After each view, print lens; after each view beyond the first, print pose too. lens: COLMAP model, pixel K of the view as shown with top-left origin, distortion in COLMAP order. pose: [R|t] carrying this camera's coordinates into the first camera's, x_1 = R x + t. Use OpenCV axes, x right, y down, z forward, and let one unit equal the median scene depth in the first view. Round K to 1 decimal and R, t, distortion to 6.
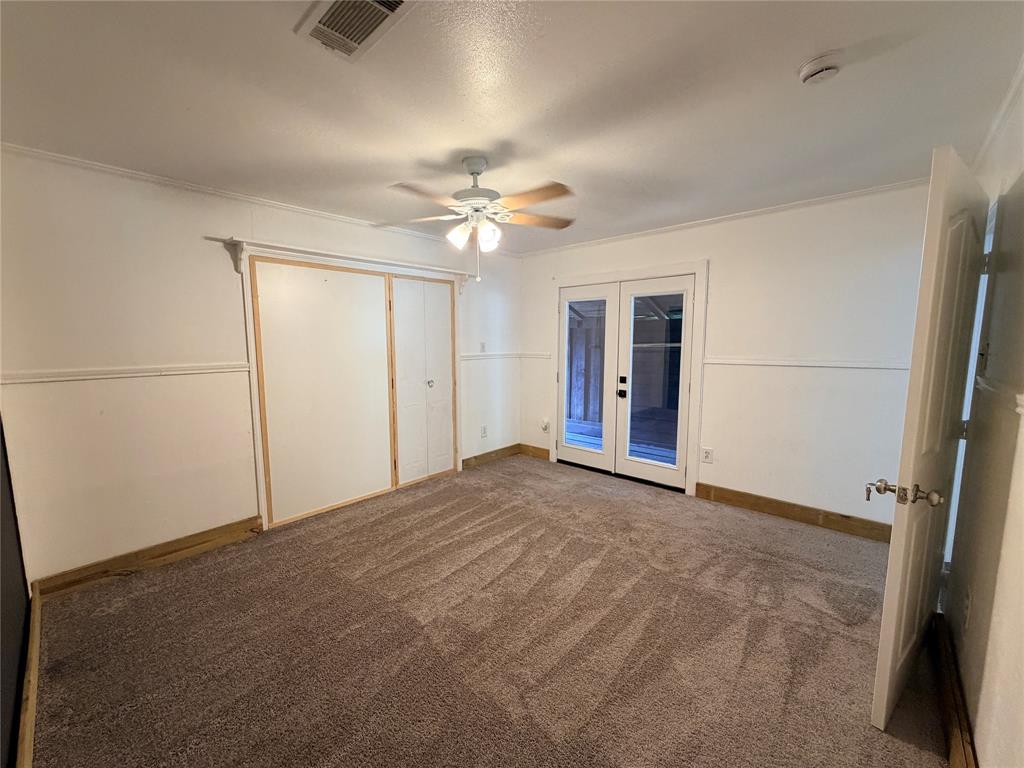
lens RADIAL K [[409.0, 0, 509.8], [0, 409.0, 384.2], [0, 0, 1]] dist [0.001943, 0.000112]
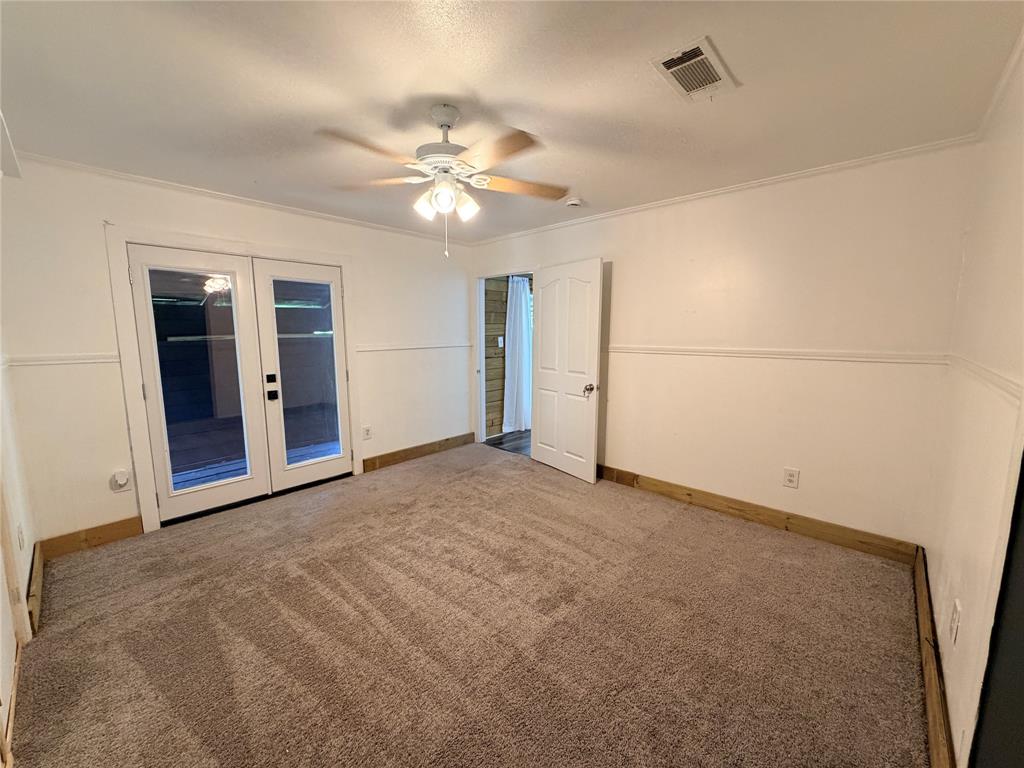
lens RADIAL K [[409.0, 0, 509.6], [0, 409.0, 386.0], [0, 0, 1]] dist [0.001943, 0.000112]
pose [[0.003702, -0.129950, 0.991514, -0.564239], [0.113091, 0.985214, 0.128702, -0.049121], [-0.993578, 0.111654, 0.018344, 0.524940]]
